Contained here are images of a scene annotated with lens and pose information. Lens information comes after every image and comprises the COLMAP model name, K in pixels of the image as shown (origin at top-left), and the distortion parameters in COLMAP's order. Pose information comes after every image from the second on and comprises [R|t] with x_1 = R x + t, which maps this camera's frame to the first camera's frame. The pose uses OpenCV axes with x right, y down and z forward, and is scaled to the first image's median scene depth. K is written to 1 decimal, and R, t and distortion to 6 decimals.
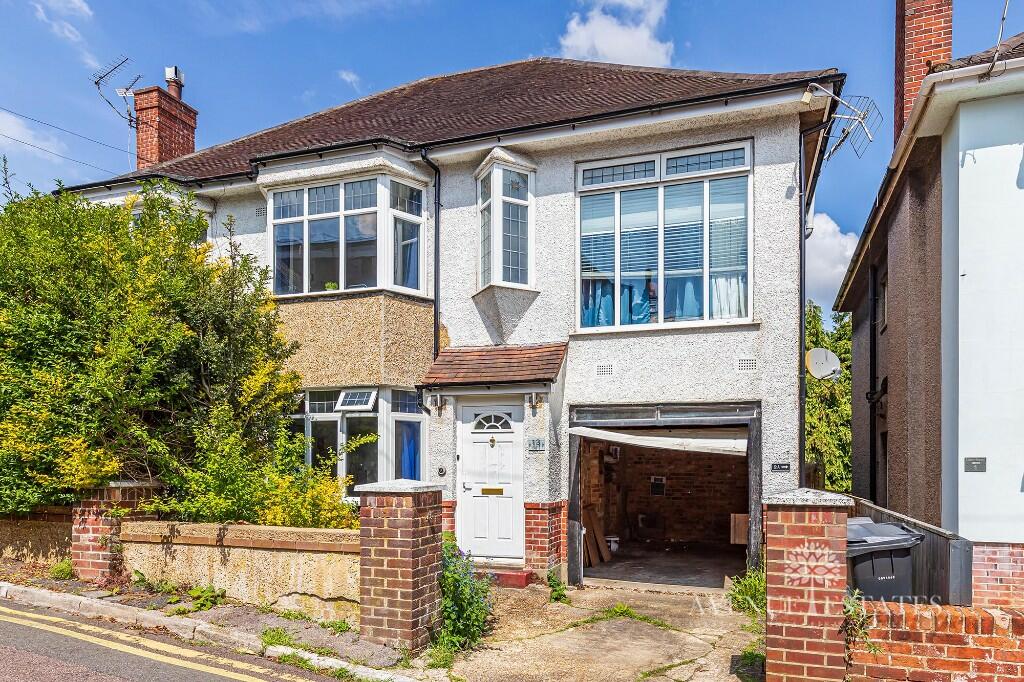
lens RADIAL K [[868.9, 0, 512.5], [0, 868.9, 404.3], [0, 0, 1]] dist [0.000266, 0.000894]
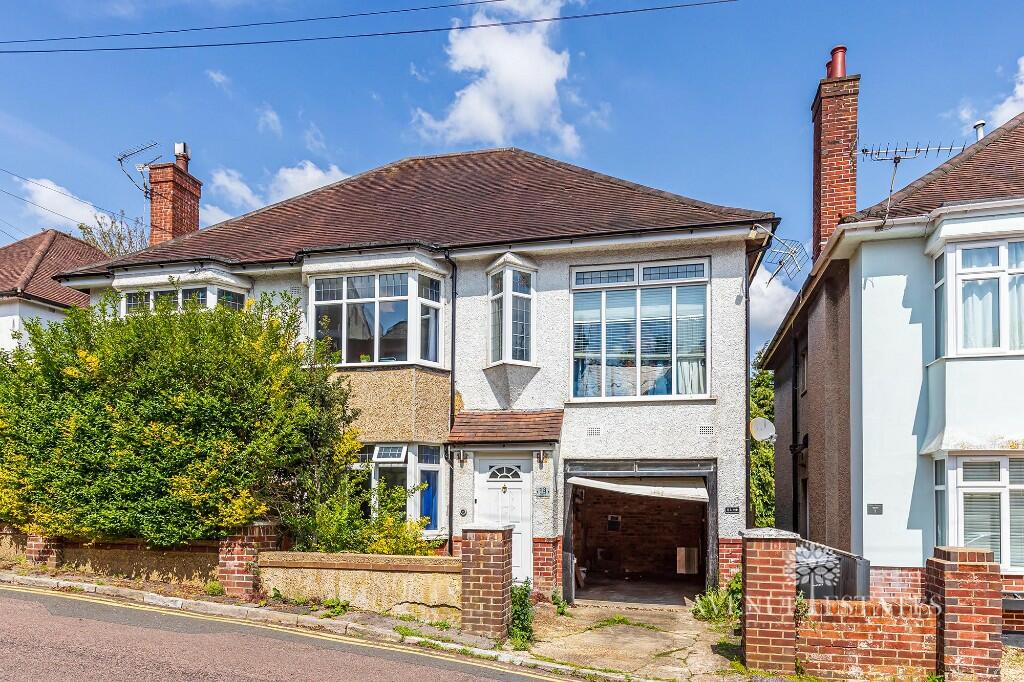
lens RADIAL K [[868.9, 0, 512.5], [0, 868.9, 404.3], [0, 0, 1]] dist [0.000266, 0.000894]
pose [[0.996058, 0.013158, 0.087727, -0.123787], [-0.009568, 0.999104, -0.041217, -0.026713], [-0.088190, 0.040215, 0.995292, -0.249516]]
